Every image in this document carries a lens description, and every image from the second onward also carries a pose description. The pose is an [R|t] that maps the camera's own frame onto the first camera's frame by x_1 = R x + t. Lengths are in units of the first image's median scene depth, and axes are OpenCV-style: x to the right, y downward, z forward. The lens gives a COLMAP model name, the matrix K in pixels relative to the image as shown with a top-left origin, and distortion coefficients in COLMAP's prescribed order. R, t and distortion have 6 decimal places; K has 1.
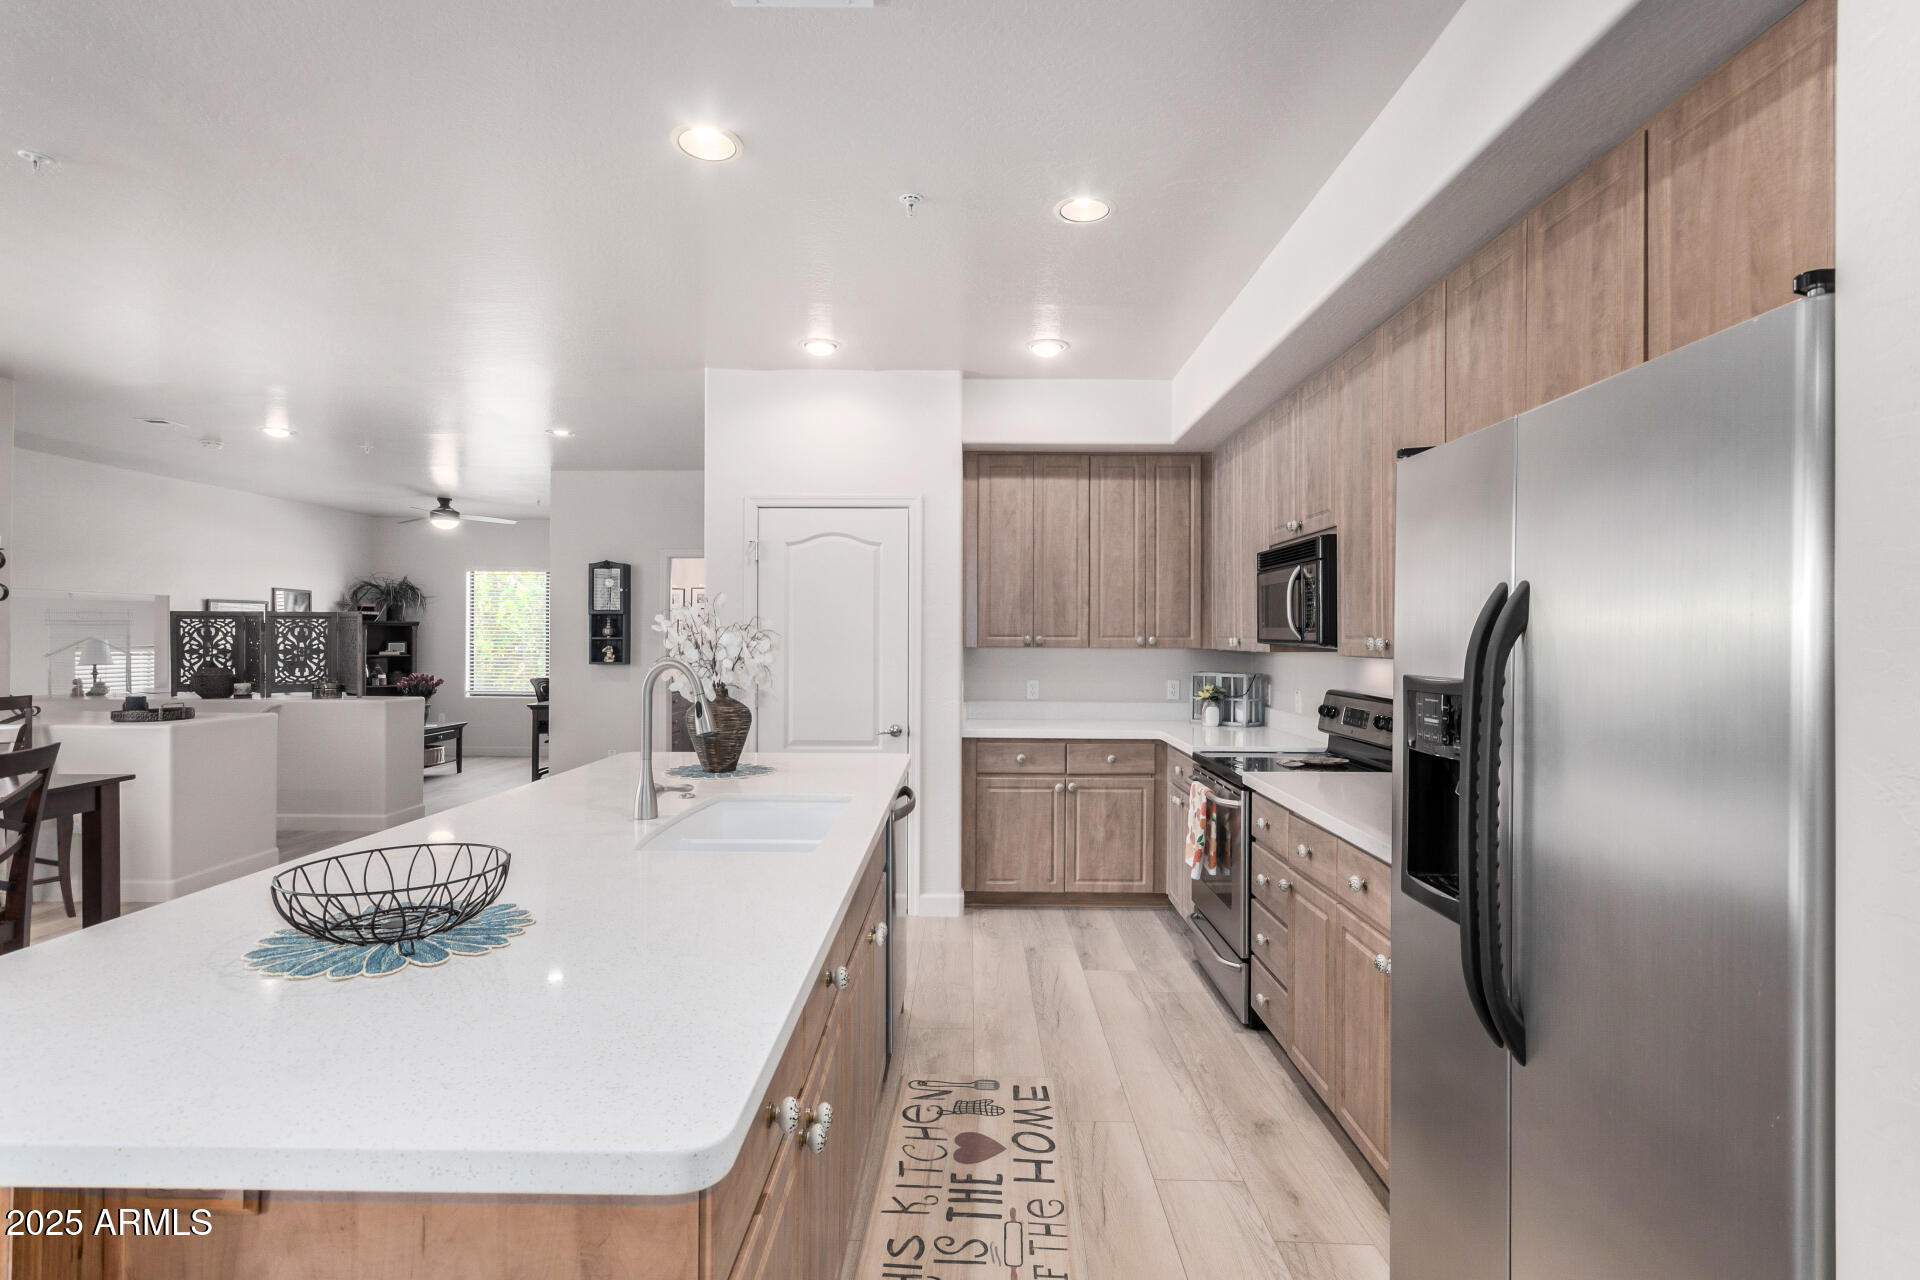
lens RADIAL K [[945.7, 0, 960.0], [0, 945.7, 640.0], [0, 0, 1]] dist [0.000998, 0.000652]
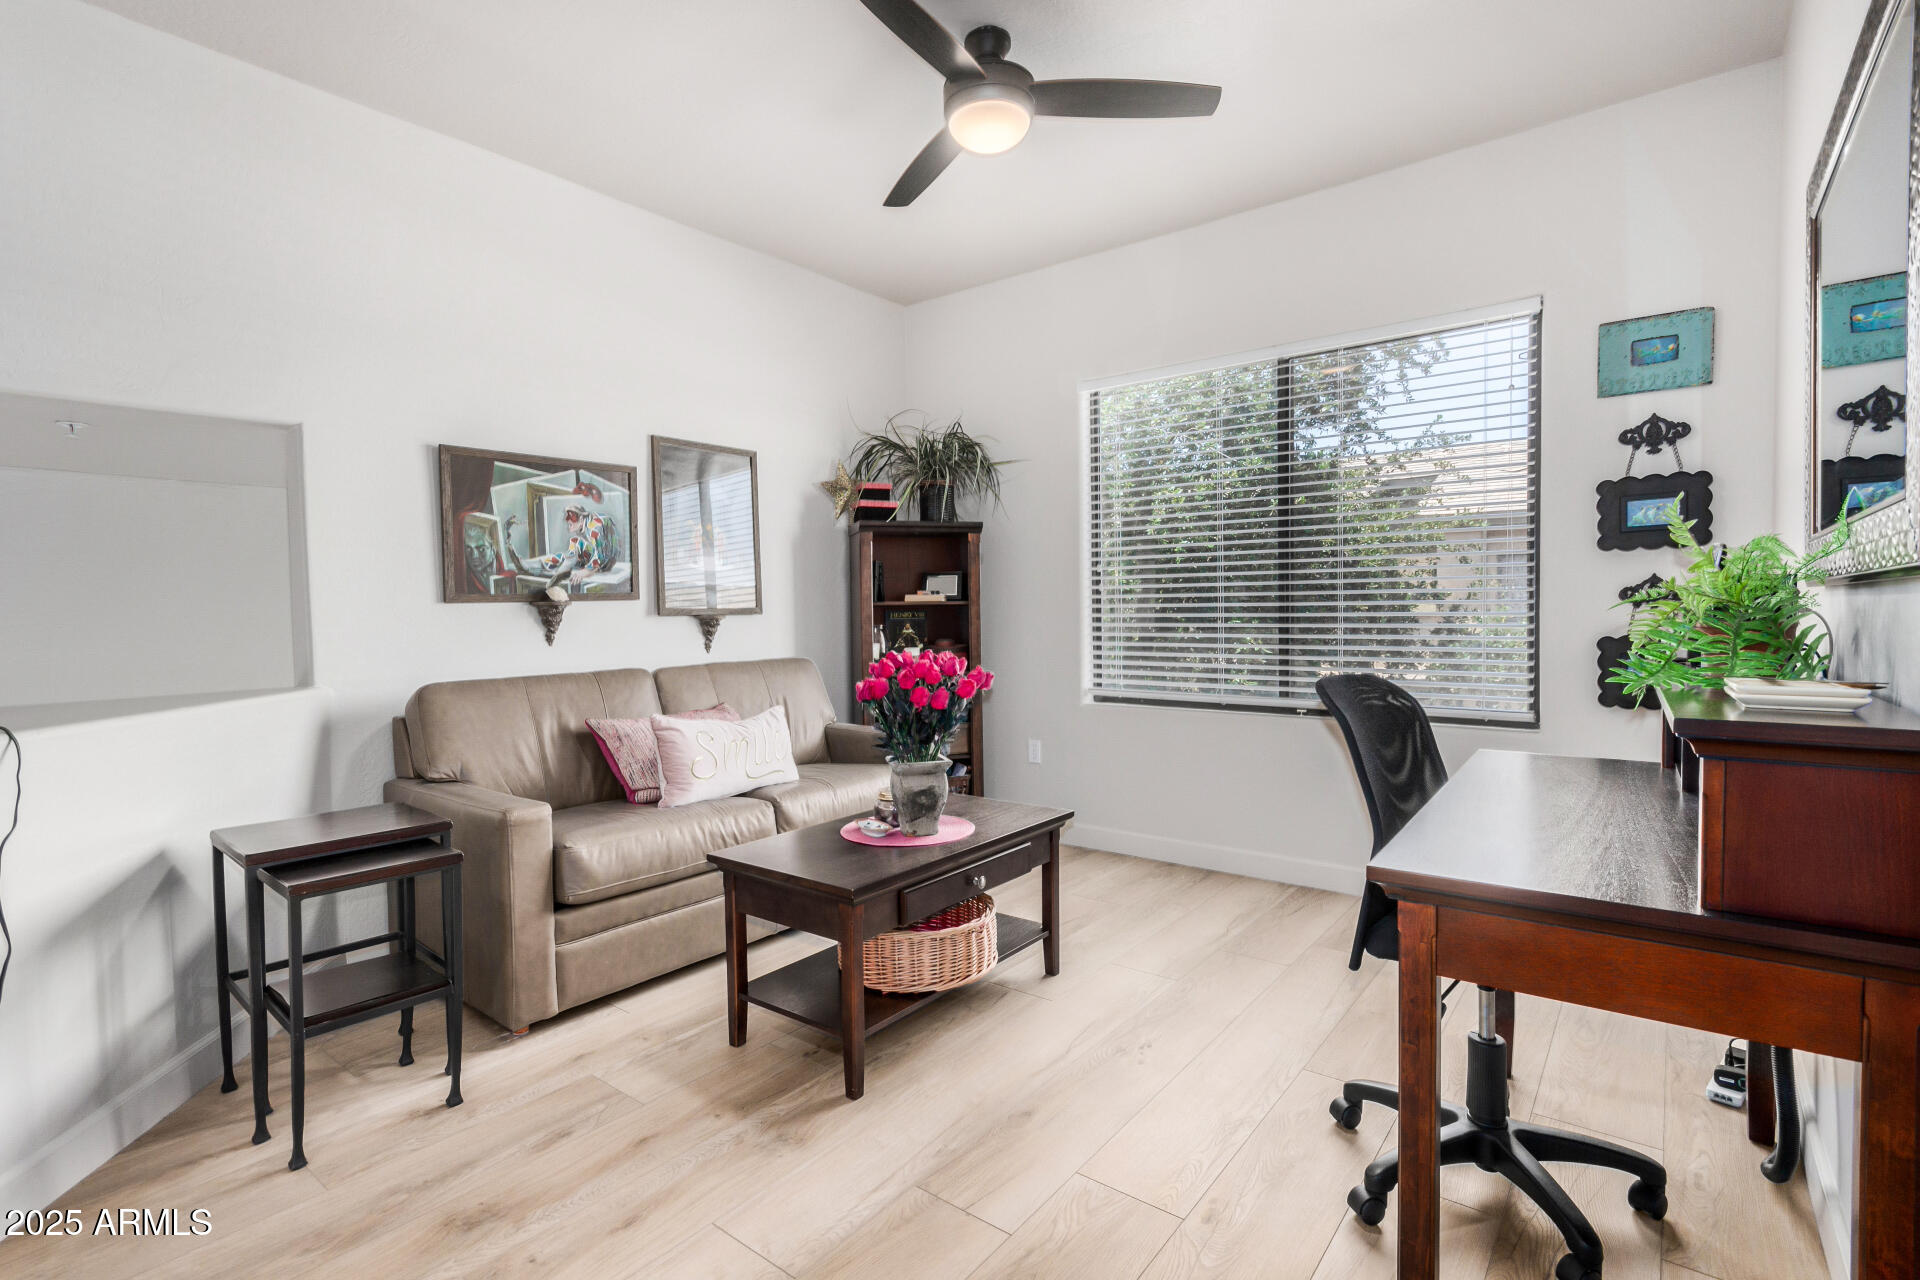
lens RADIAL K [[904.9, 0, 960.0], [0, 904.9, 640.0], [0, 0, 1]] dist [-0.000161, 0.000204]
pose [[0.798635, 0.004057, -0.601802, -0.341234], [0.016659, 0.999445, 0.028846, 0.021625], [0.601585, -0.033063, 0.798124, 0.679302]]
